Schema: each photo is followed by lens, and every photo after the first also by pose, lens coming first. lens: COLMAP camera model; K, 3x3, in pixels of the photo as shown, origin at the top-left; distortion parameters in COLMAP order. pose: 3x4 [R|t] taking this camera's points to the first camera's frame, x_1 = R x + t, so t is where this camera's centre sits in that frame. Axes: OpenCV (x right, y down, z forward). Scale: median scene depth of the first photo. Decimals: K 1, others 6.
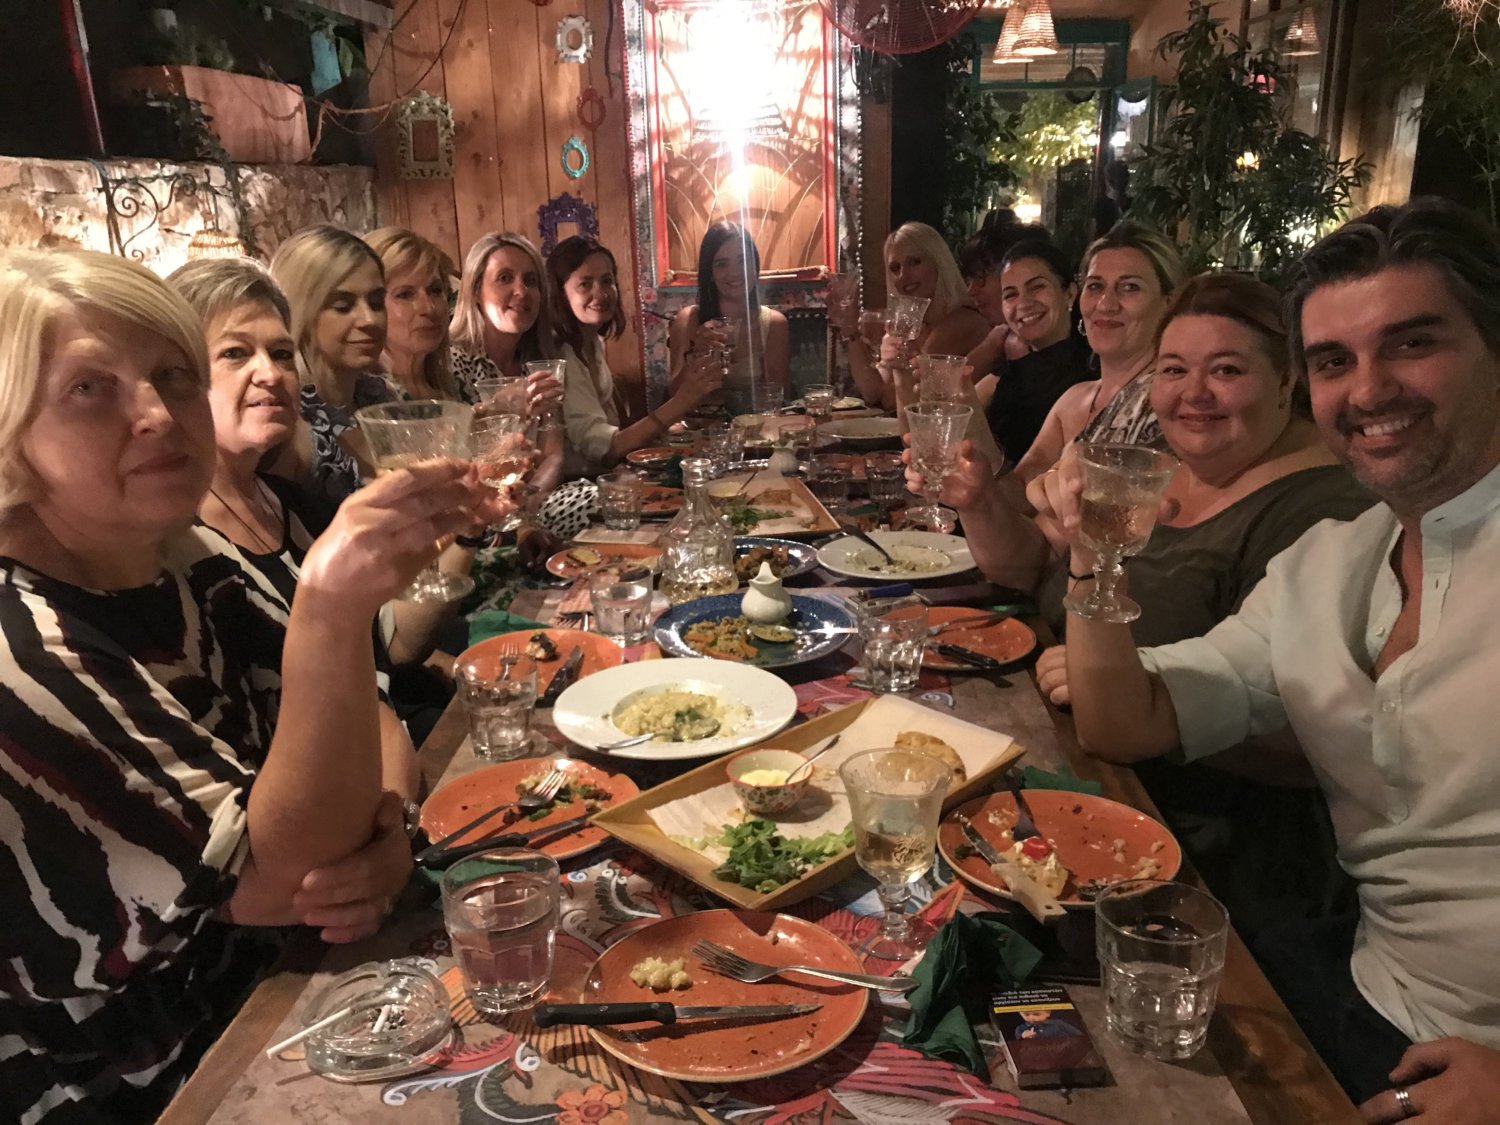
lens RADIAL K [[1332.0, 0, 650.4], [0, 1332.0, 561.6], [0, 0, 1]] dist [0.080728, -0.093368]
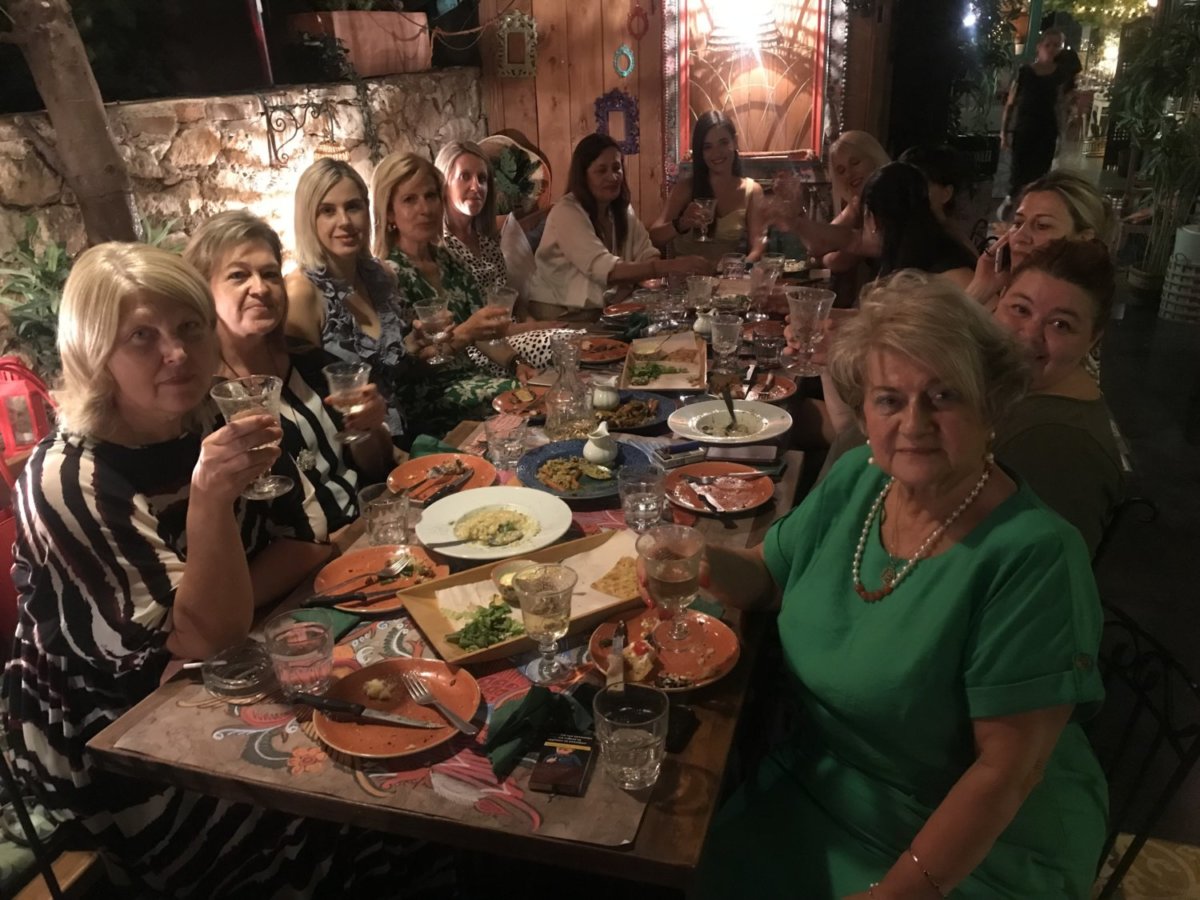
lens RADIAL K [[1065.6, 0, 520.3], [0, 1065.6, 449.3], [0, 0, 1]] dist [0.080728, -0.093368]
pose [[0.959242, 0.098109, -0.265009, 0.168410], [-0.061515, 0.987805, 0.143031, -0.071448], [0.275810, -0.120900, 0.953579, -0.083353]]
